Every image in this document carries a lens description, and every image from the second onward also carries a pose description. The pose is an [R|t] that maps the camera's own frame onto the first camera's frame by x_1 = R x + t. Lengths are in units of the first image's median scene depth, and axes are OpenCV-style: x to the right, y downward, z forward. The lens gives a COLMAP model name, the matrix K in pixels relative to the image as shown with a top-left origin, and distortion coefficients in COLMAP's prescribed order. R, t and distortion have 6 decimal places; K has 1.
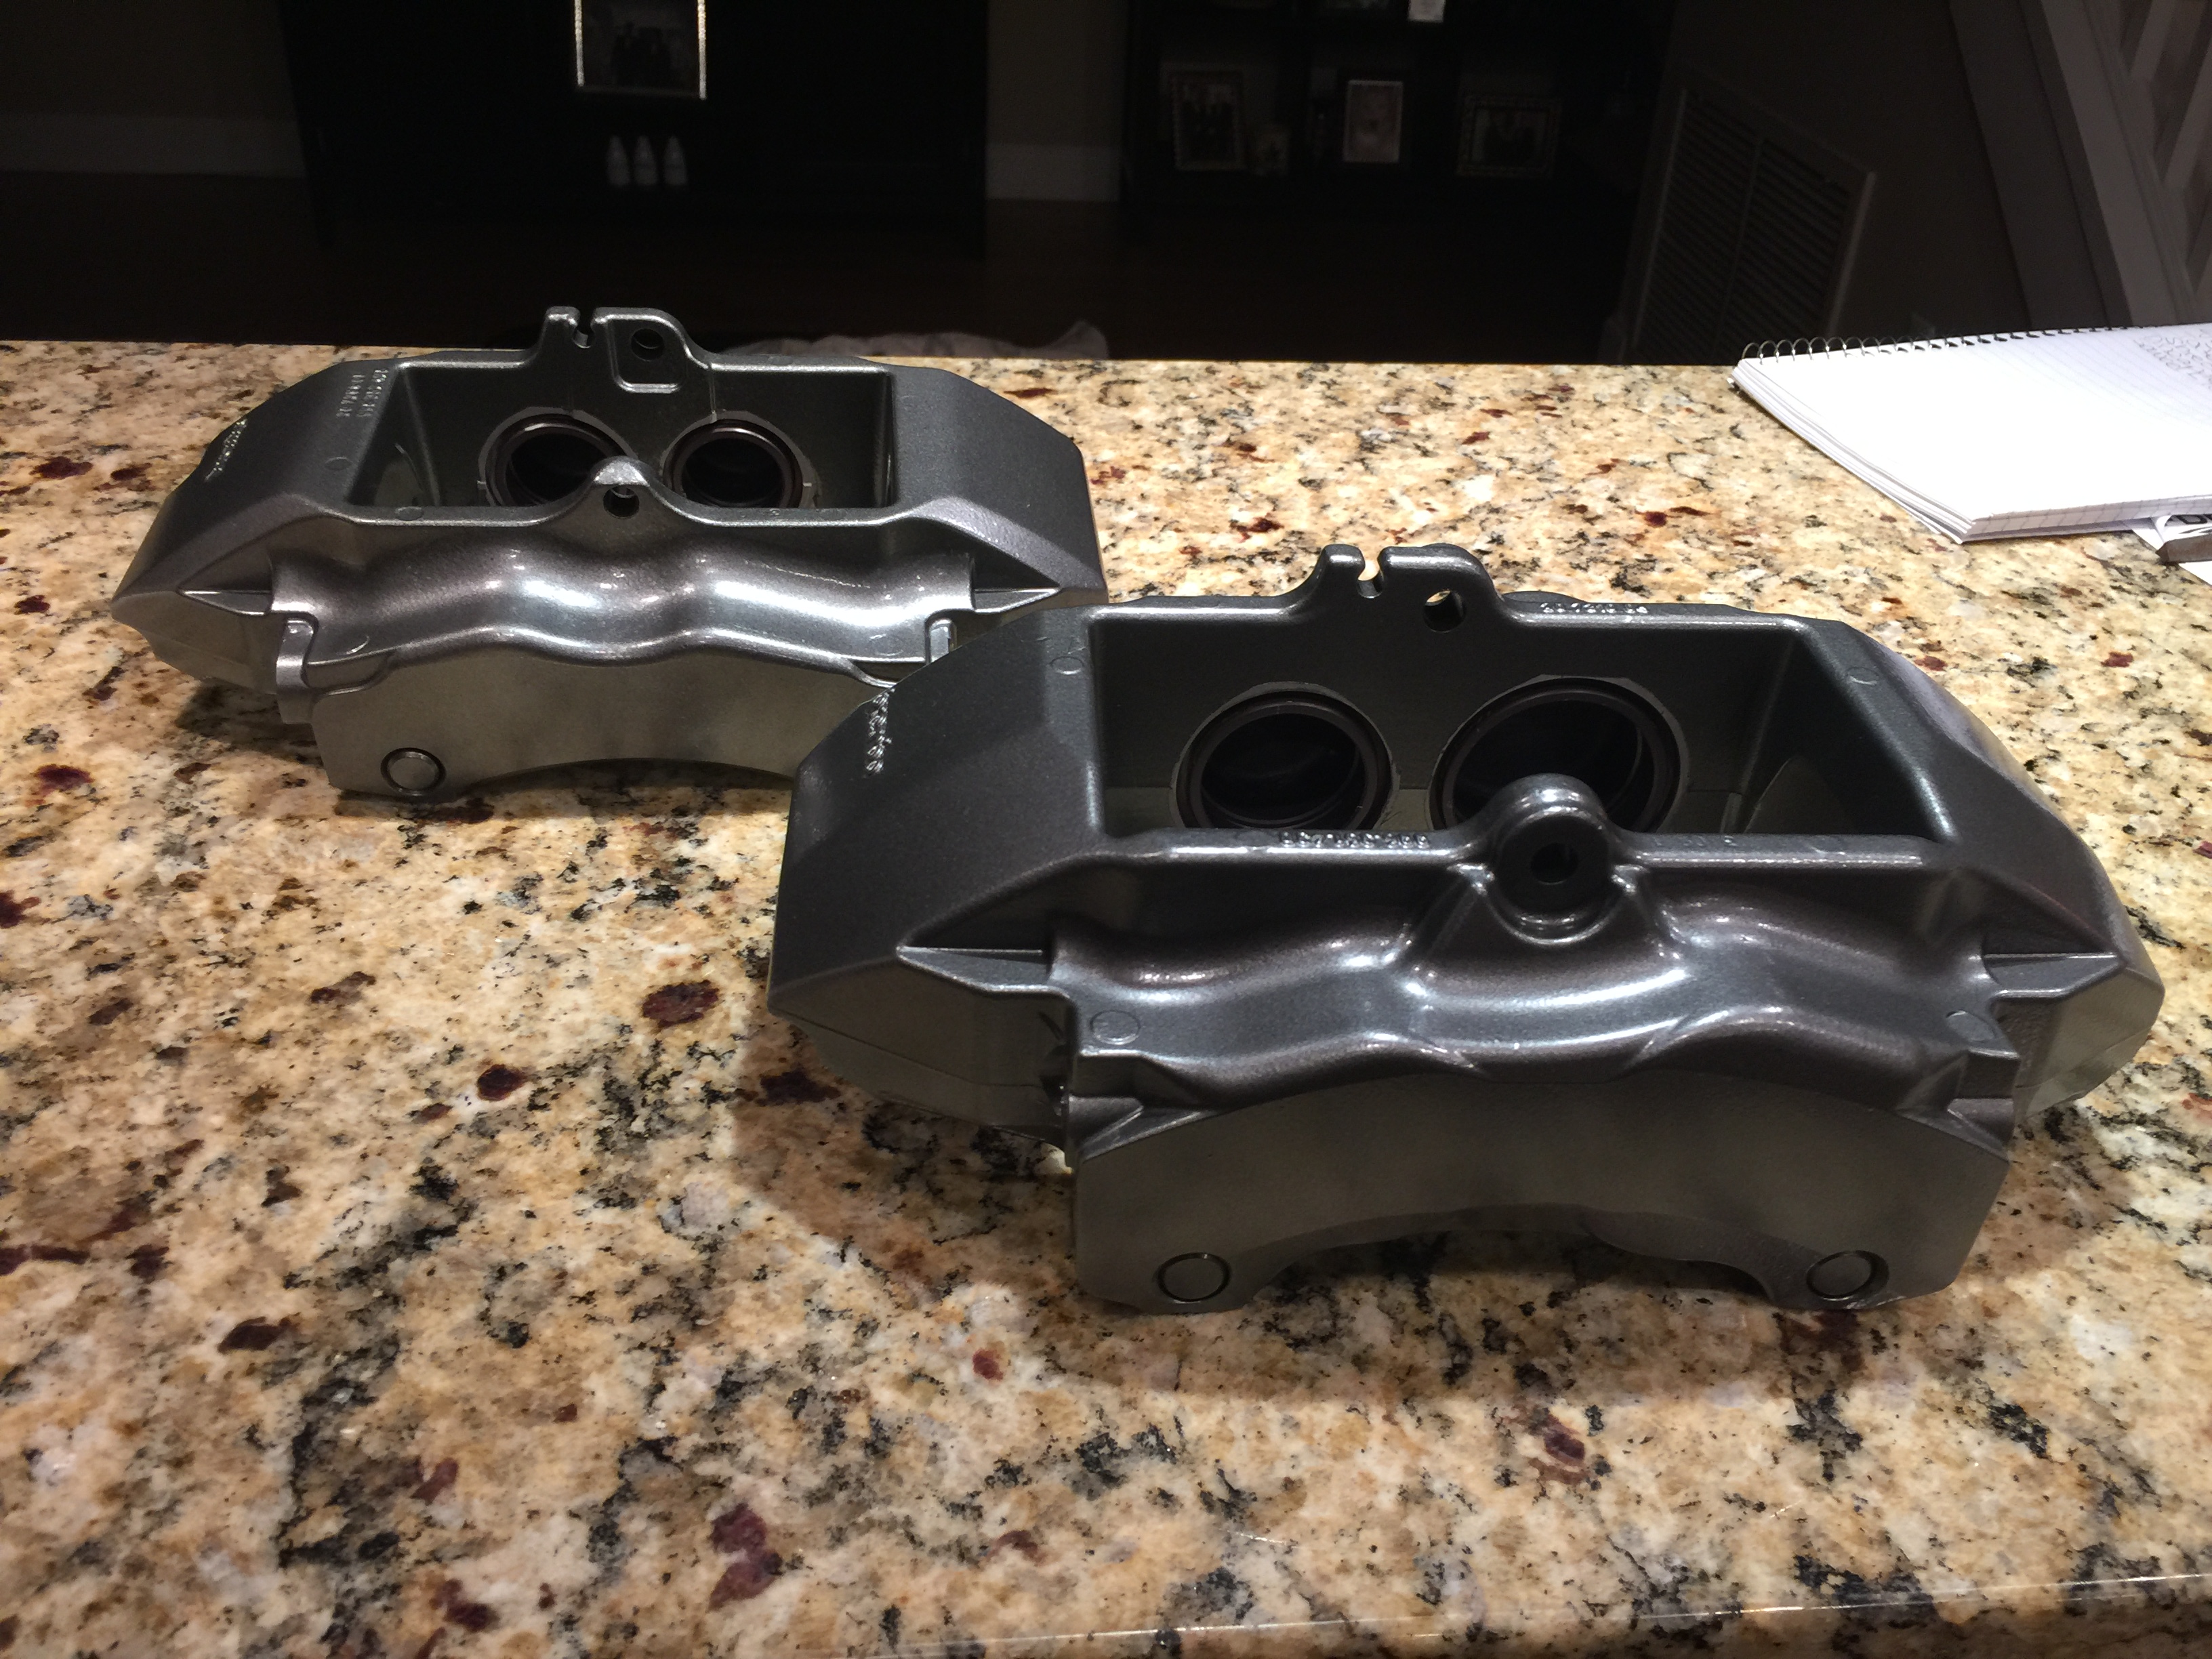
lens RADIAL K [[1993.7, 0, 1111.7], [0, 1993.7, 824.3], [0, 0, 1]] dist [0.044318, -0.084206]
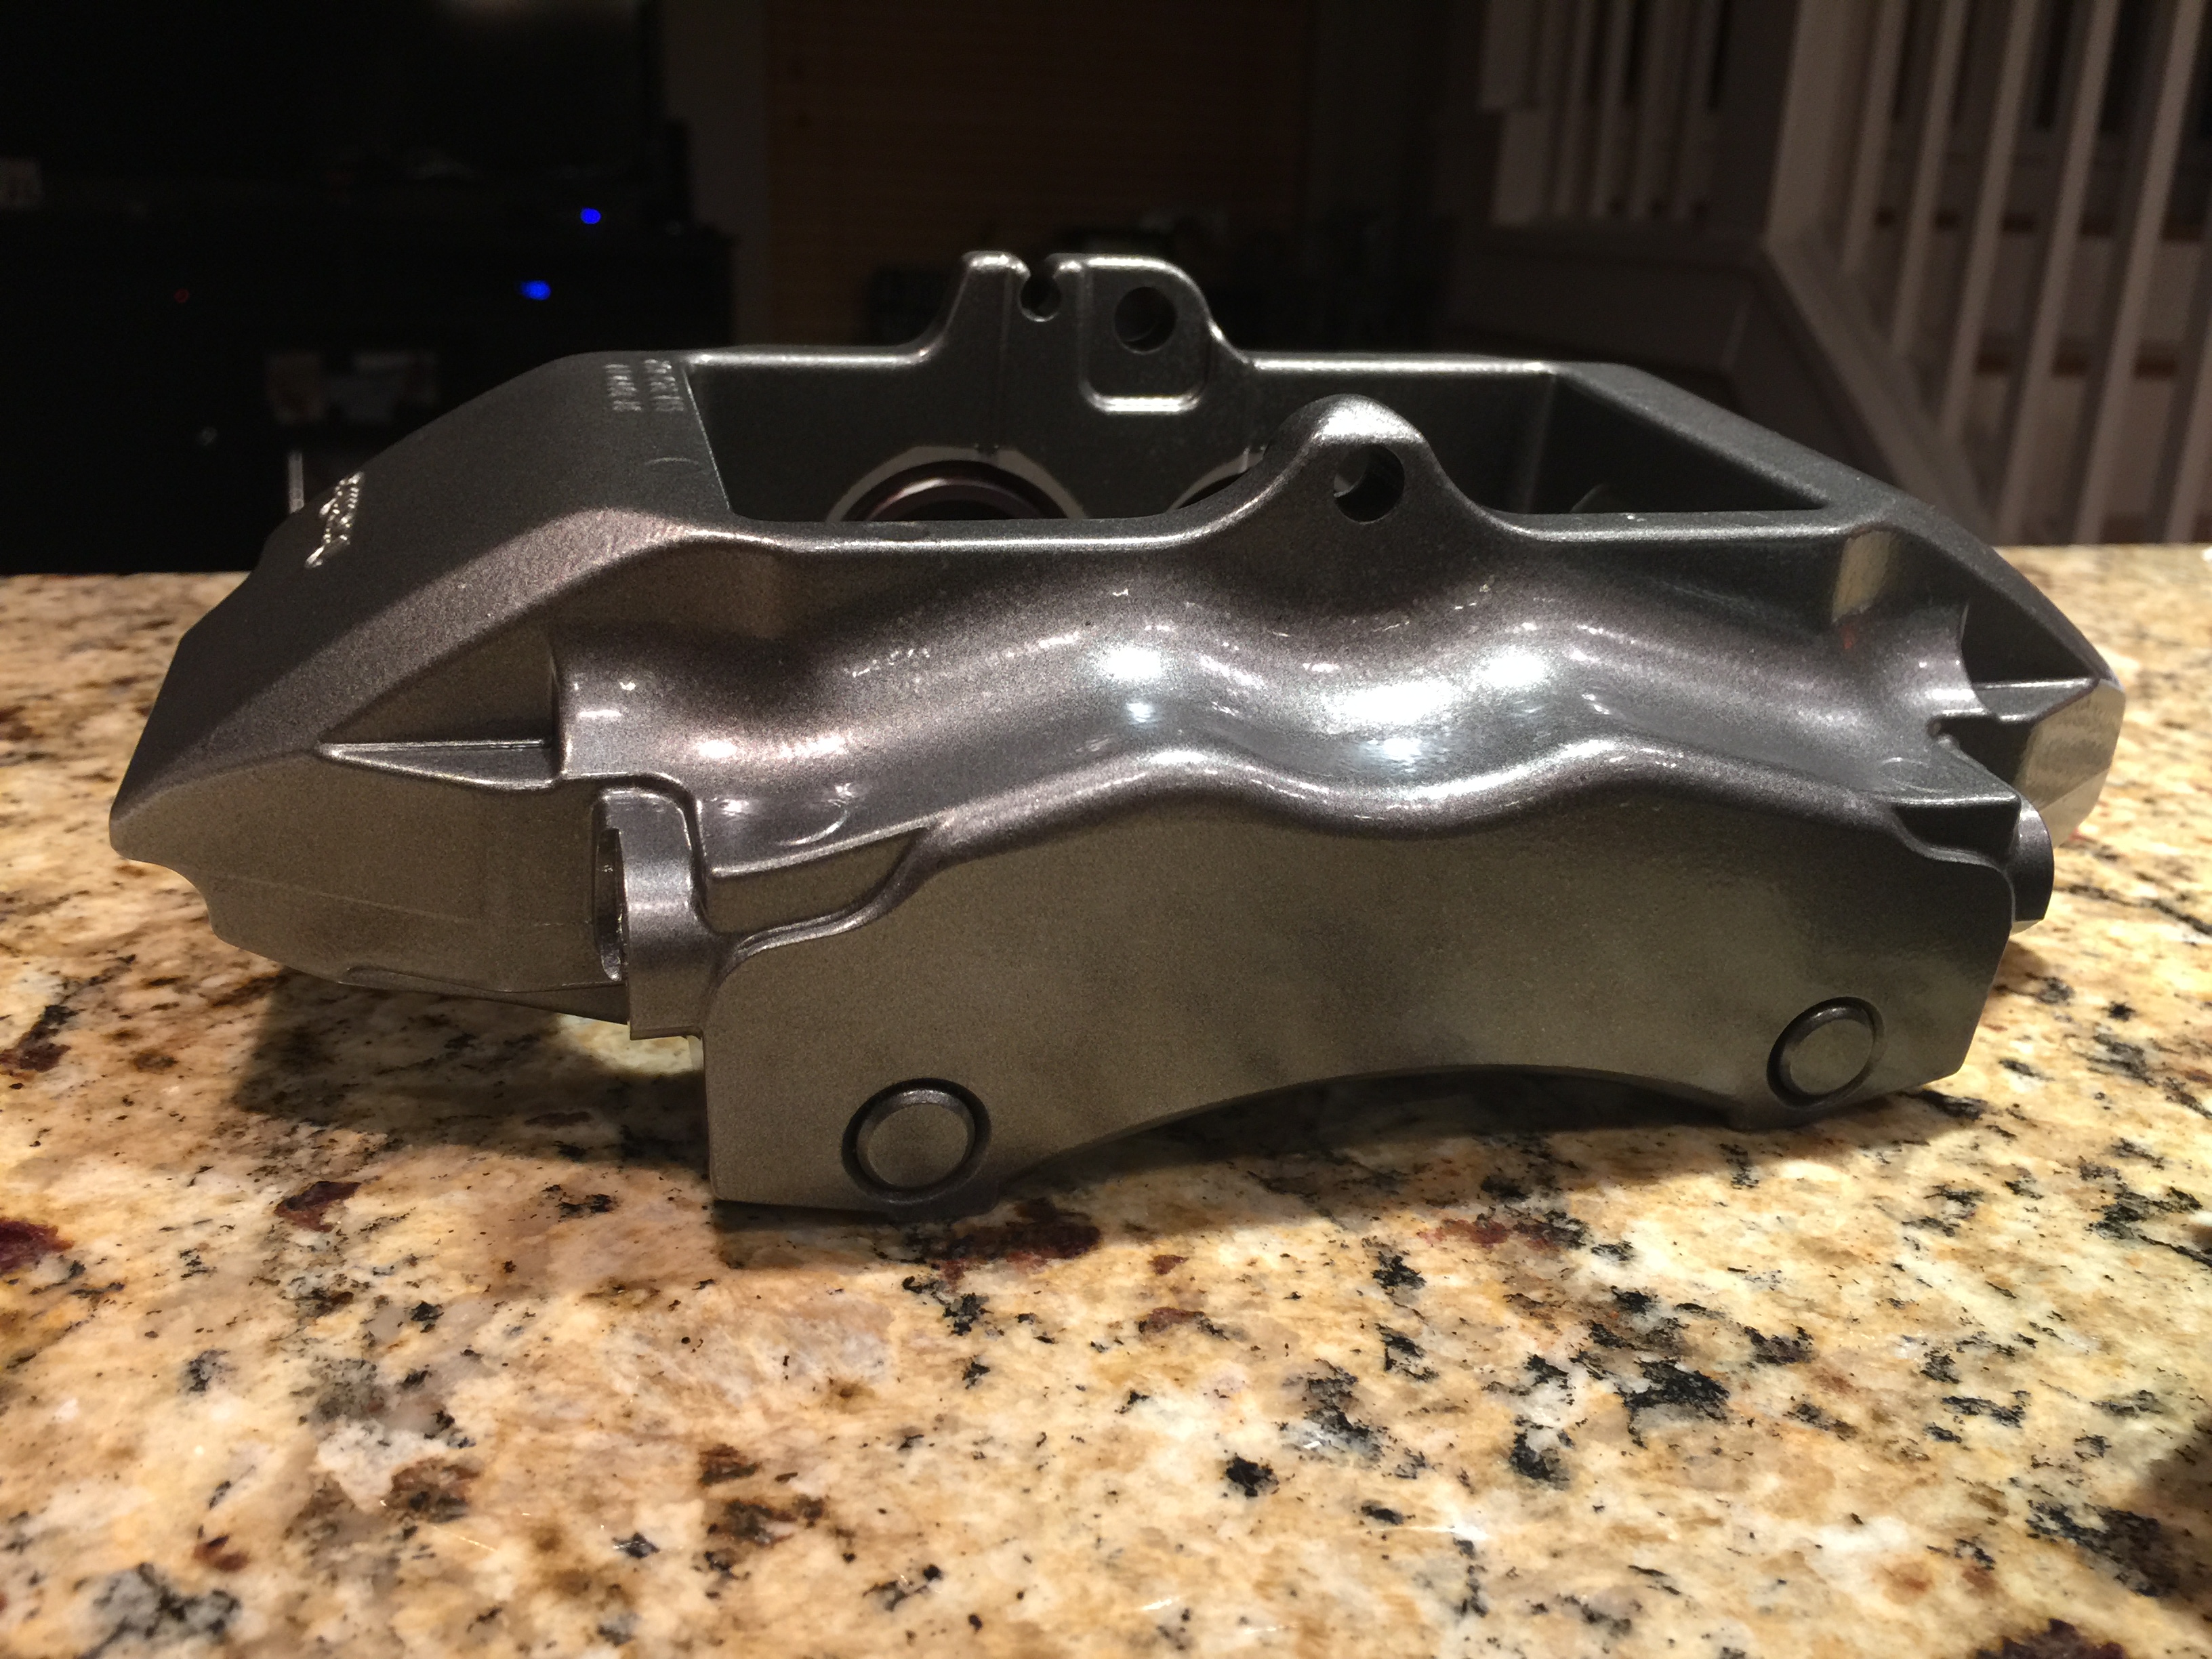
lens RADIAL K [[1993.7, 0, 1104.0], [0, 1993.7, 826.7], [0, 0, 1]] dist [0.044318, -0.084206]
pose [[0.986459, -0.063217, 0.151334, -0.372859], [0.094946, 0.972504, -0.212651, 0.001320], [-0.133730, 0.224140, 0.965338, 0.591404]]
